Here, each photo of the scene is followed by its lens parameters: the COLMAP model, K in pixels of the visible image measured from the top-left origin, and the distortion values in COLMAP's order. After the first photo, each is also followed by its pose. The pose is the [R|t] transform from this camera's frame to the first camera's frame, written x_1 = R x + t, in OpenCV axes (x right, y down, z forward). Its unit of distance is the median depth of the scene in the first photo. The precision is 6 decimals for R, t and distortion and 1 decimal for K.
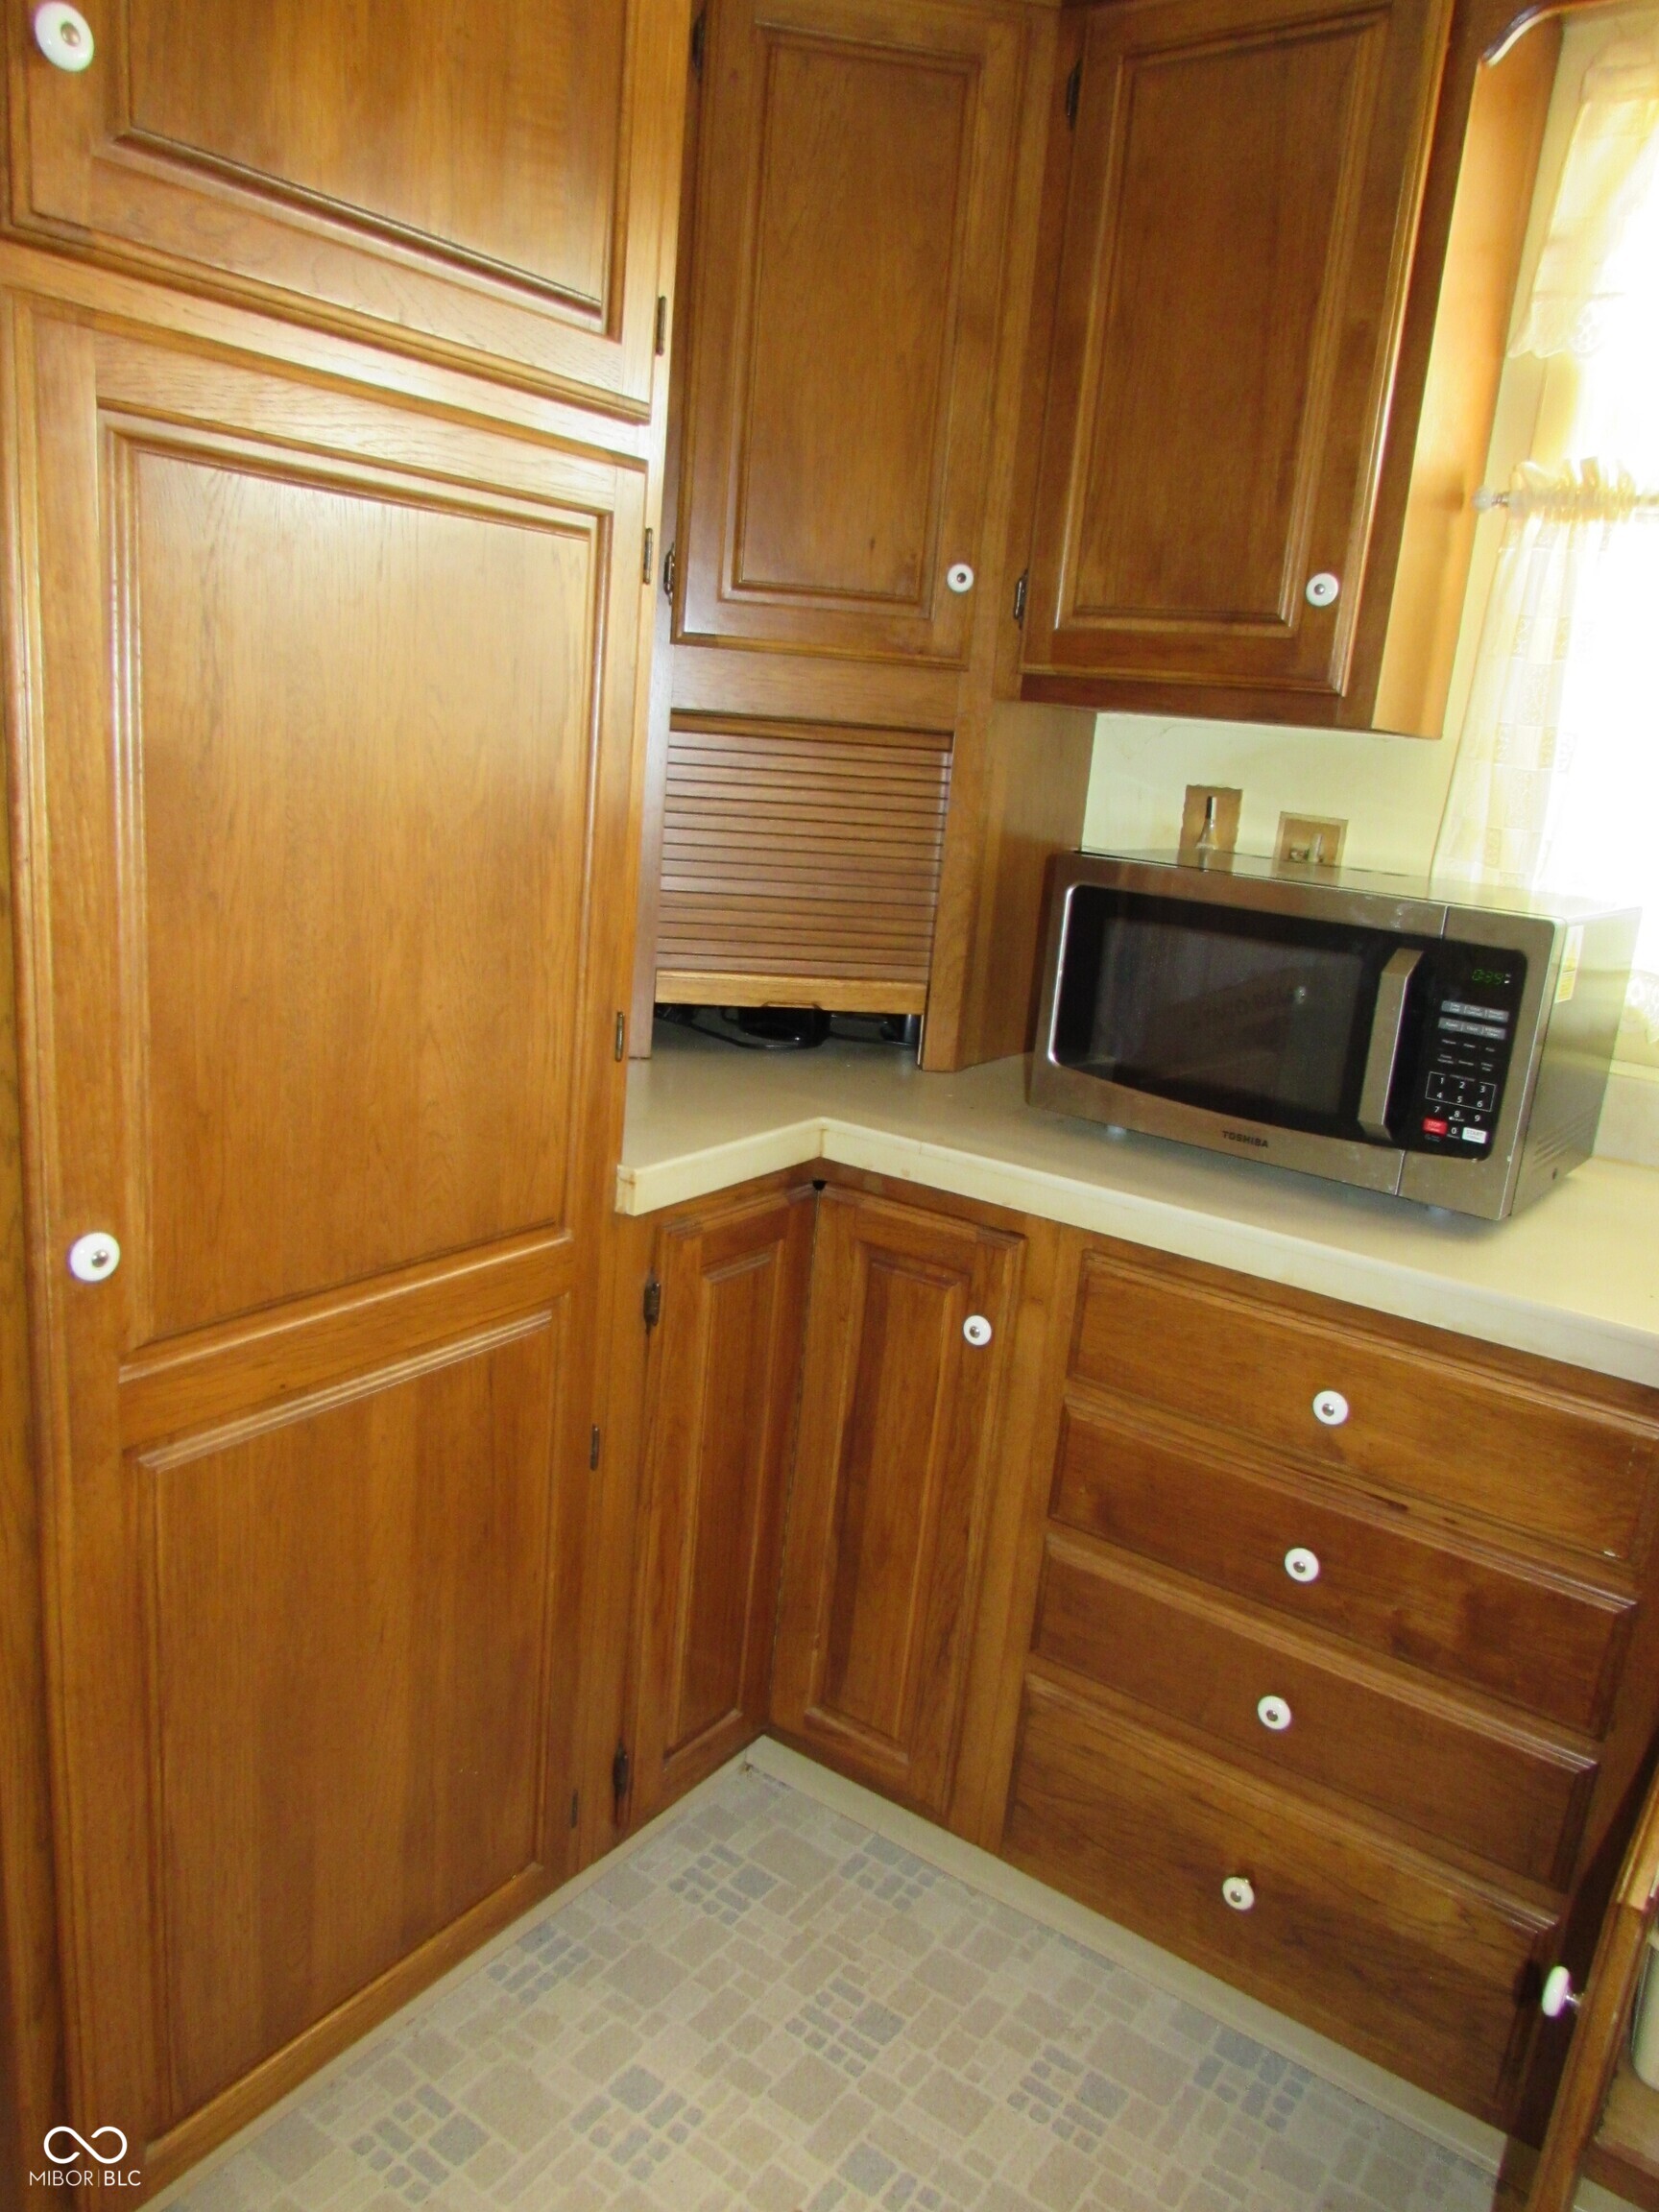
lens RADIAL K [[1557.3, 0, 812.2], [0, 1557.3, 1118.0], [0, 0, 1]] dist [-0.037436, 0.018120]
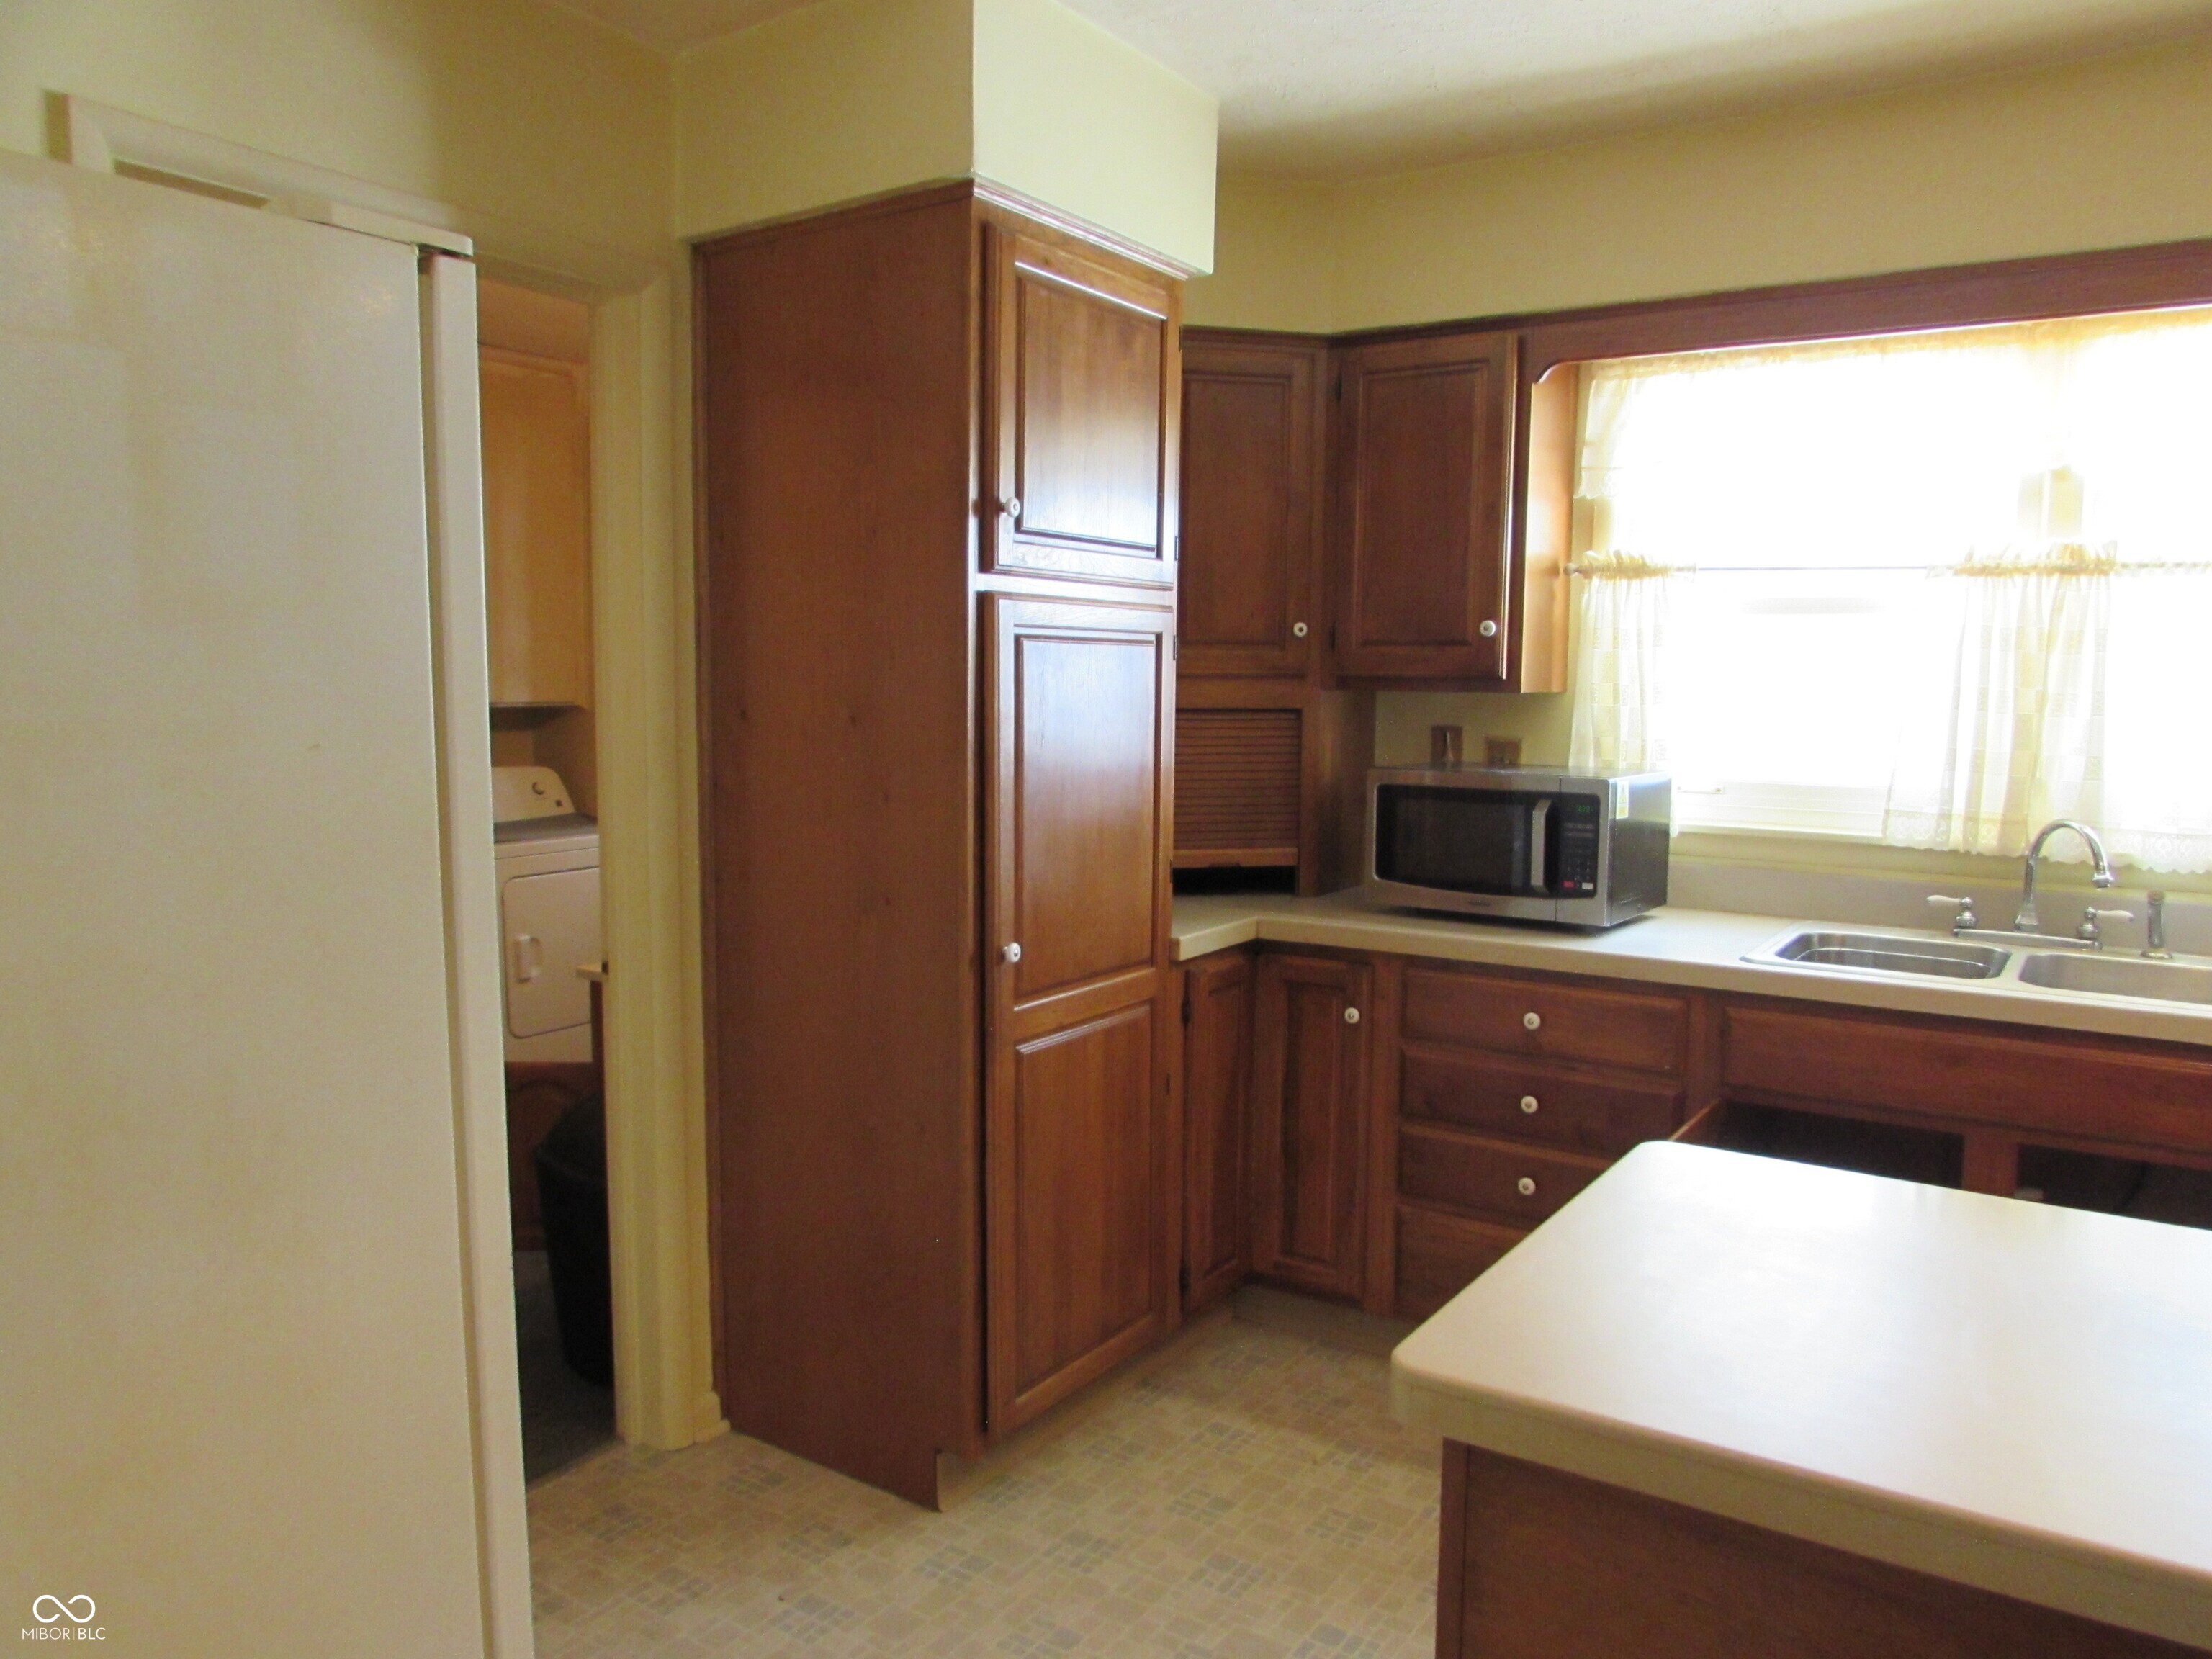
lens RADIAL K [[1557.3, 0, 1126.2], [0, 1557.3, 843.6], [0, 0, 1]] dist [-0.037436, 0.018120]
pose [[0.996721, -0.077171, 0.024338, -0.202151], [0.079859, 0.986637, -0.142021, 0.176228], [-0.013053, 0.143499, 0.989564, -0.921320]]
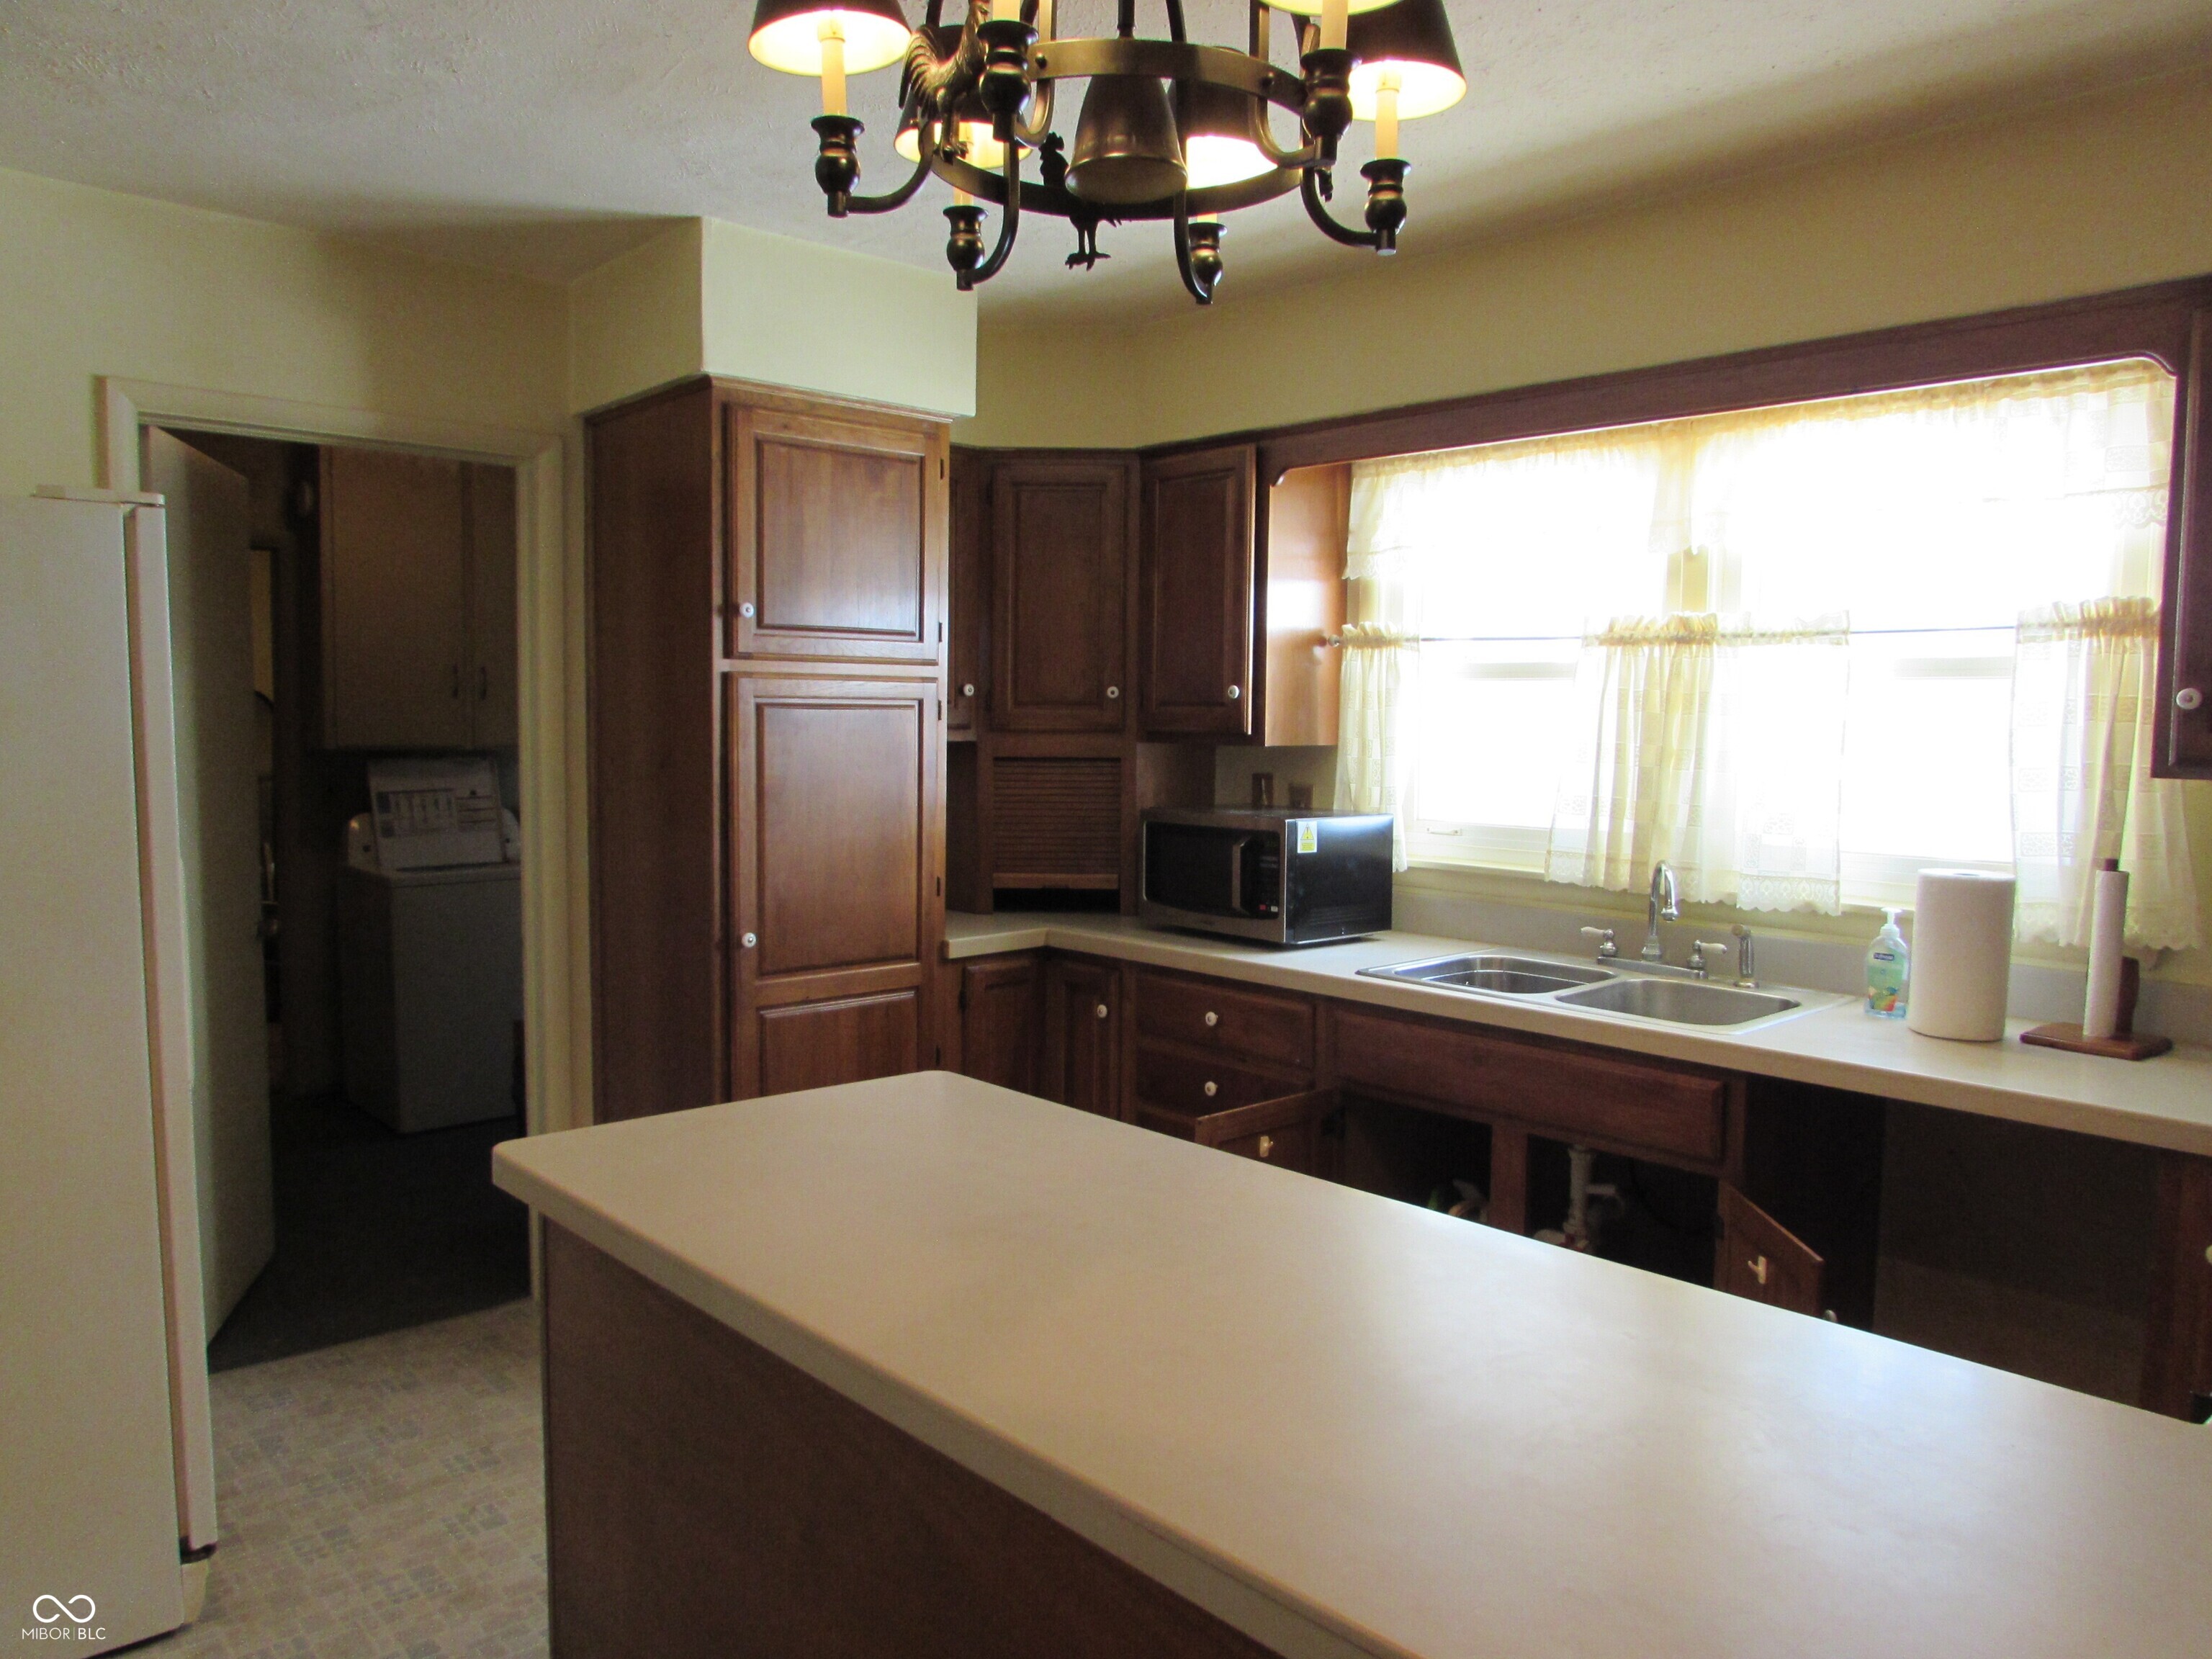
lens RADIAL K [[1557.3, 0, 1106.9], [0, 1557.3, 839.5], [0, 0, 1]] dist [-0.037436, 0.018120]
pose [[0.974898, -0.056934, -0.215251, 0.625041], [0.017095, 0.983041, -0.182590, 0.307739], [0.221996, 0.174327, 0.959337, -1.272736]]
